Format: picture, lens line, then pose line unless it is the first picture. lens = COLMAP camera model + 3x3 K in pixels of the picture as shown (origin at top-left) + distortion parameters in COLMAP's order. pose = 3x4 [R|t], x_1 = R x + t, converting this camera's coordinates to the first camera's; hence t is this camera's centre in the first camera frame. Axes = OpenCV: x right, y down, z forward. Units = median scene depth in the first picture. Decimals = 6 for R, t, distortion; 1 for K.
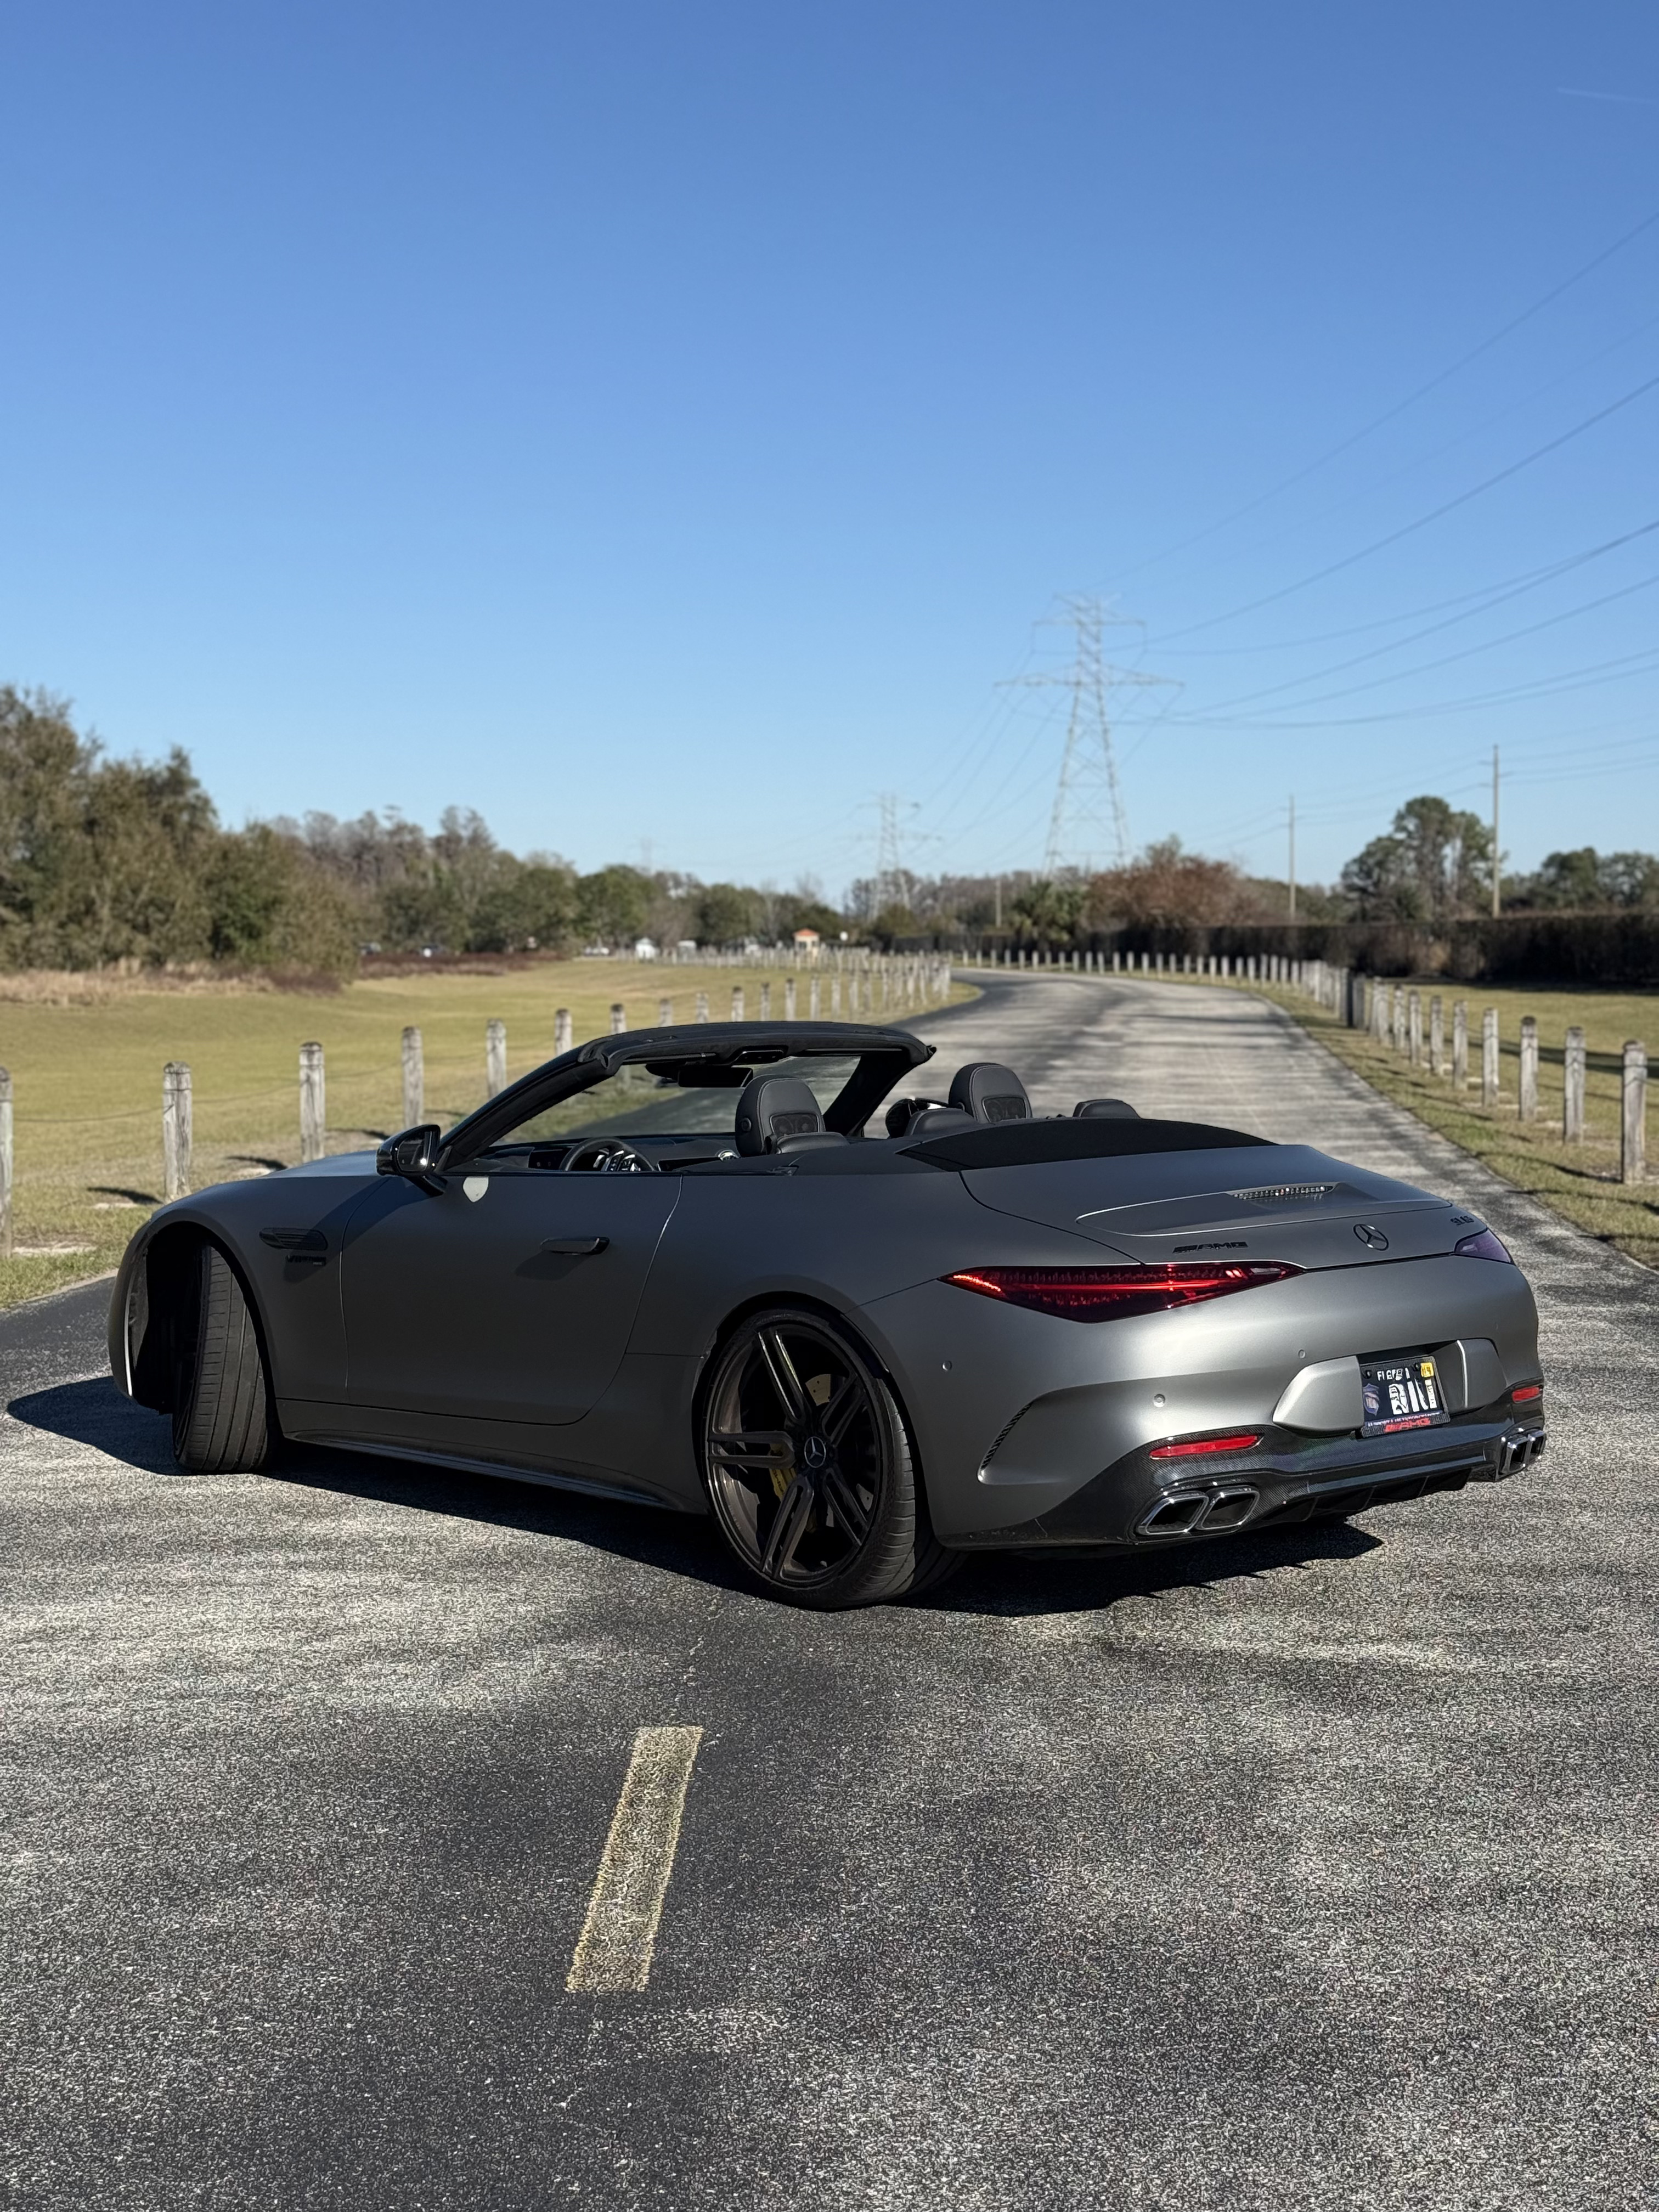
lens RADIAL K [[2956.6, 0, 829.5], [0, 2956.6, 1106.0], [0, 0, 1]] dist [0.142295, -0.003080]
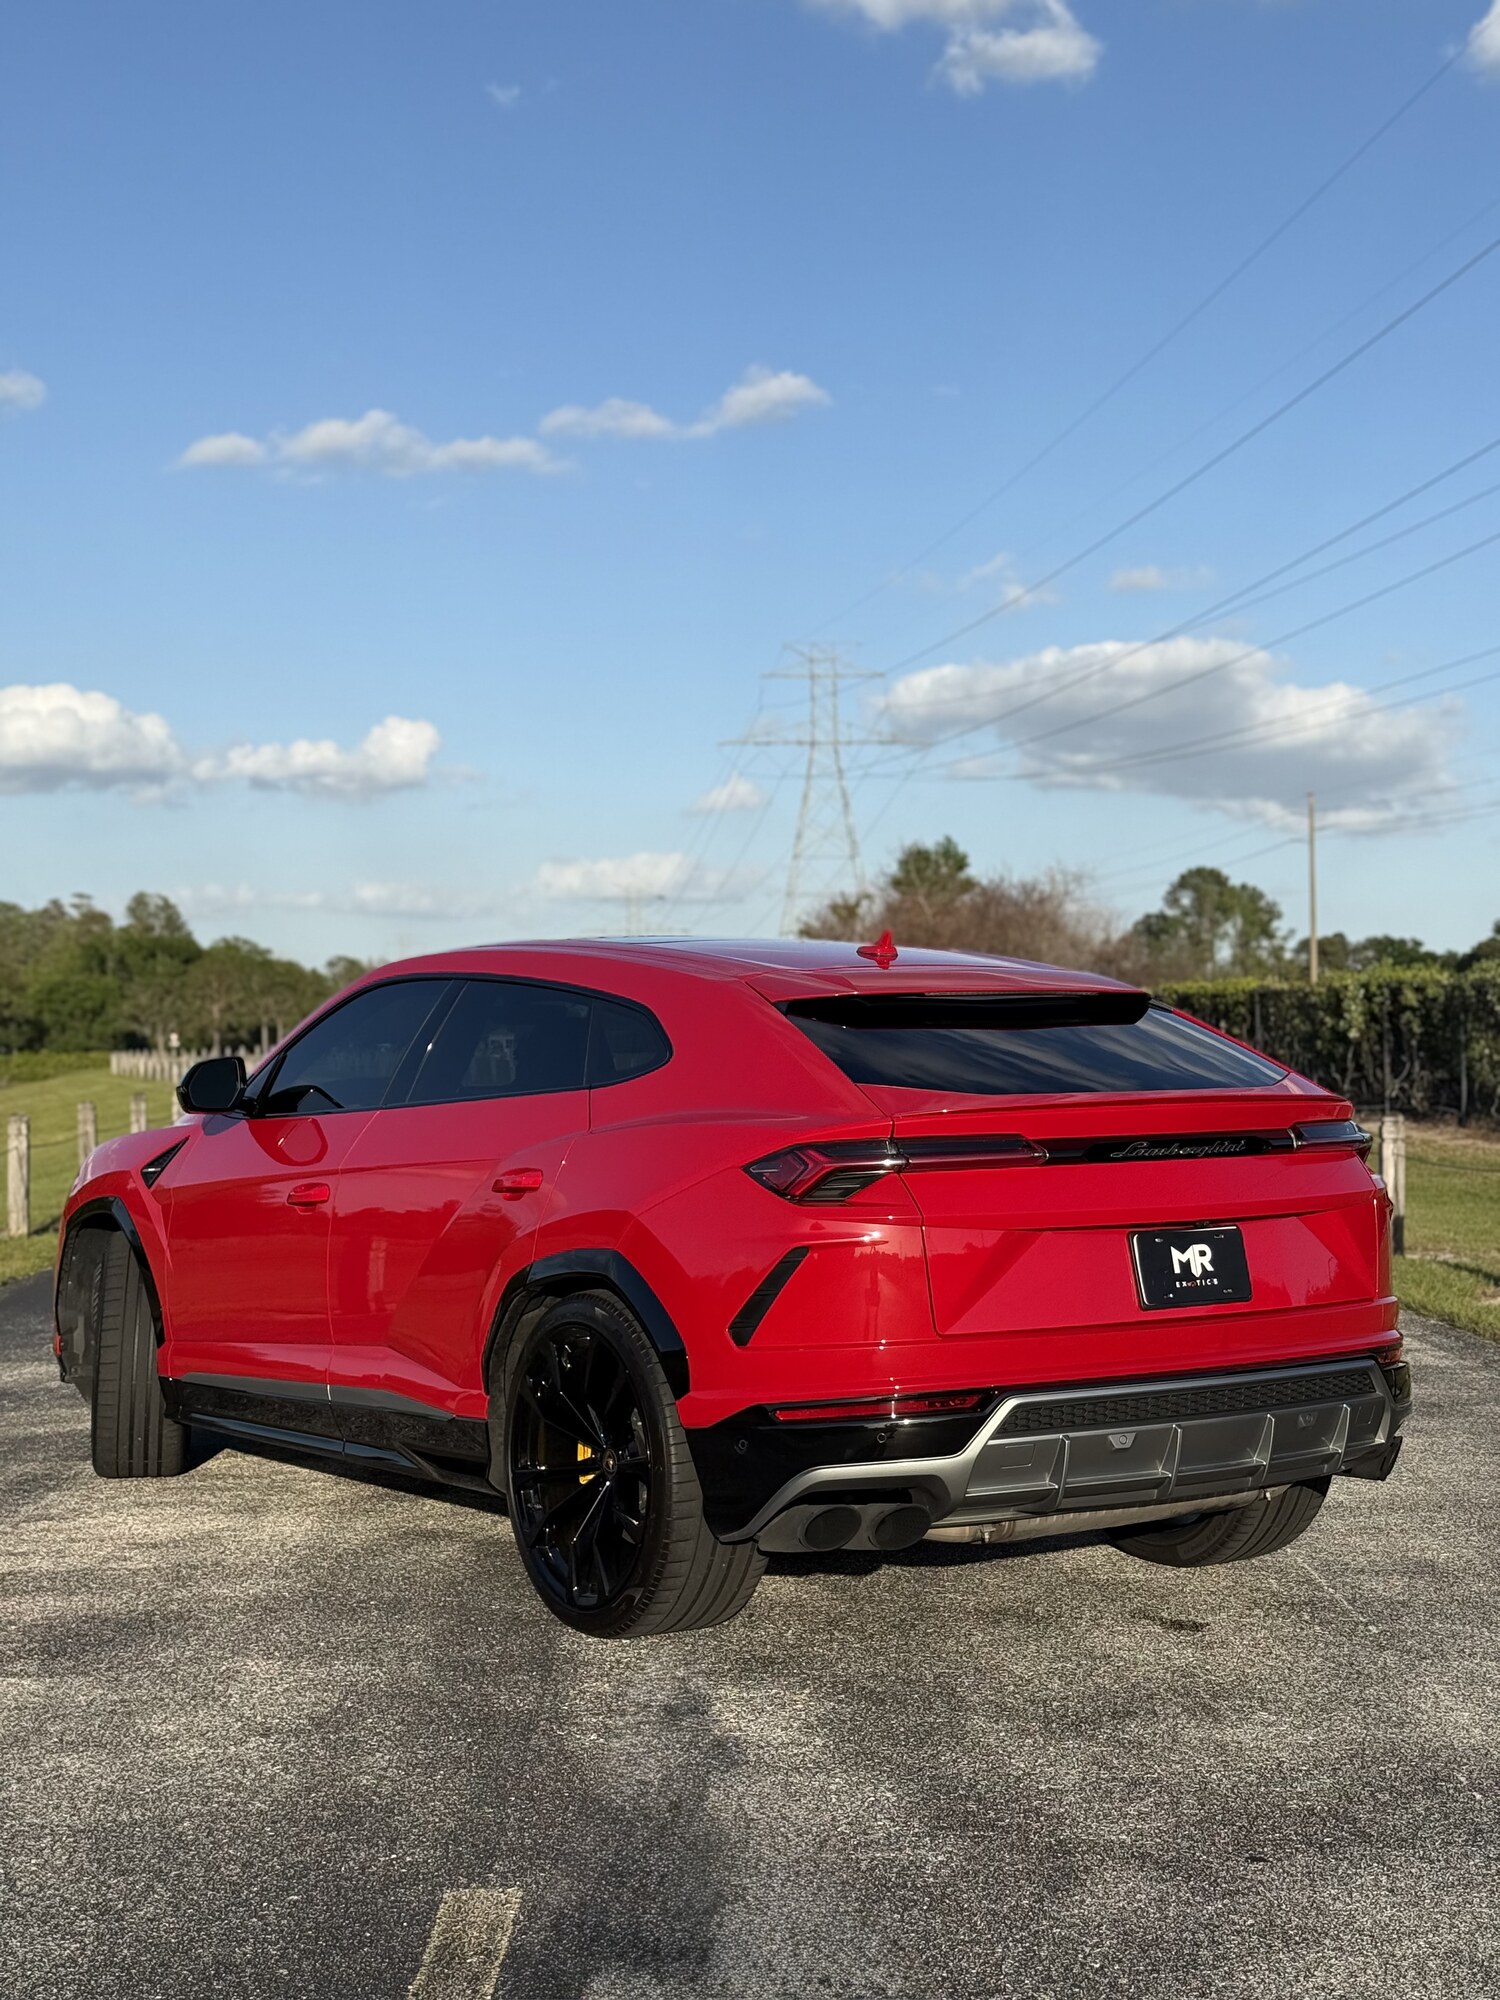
lens RADIAL K [[2673.3, 0, 750.0], [0, 2673.3, 1000.0], [0, 0, 1]] dist [0.142295, -0.003080]
pose [[0.998550, -0.009247, 0.053029, 0.028294], [0.012819, 0.997642, -0.067423, -0.015284], [-0.052281, 0.068005, 0.996314, 0.269238]]
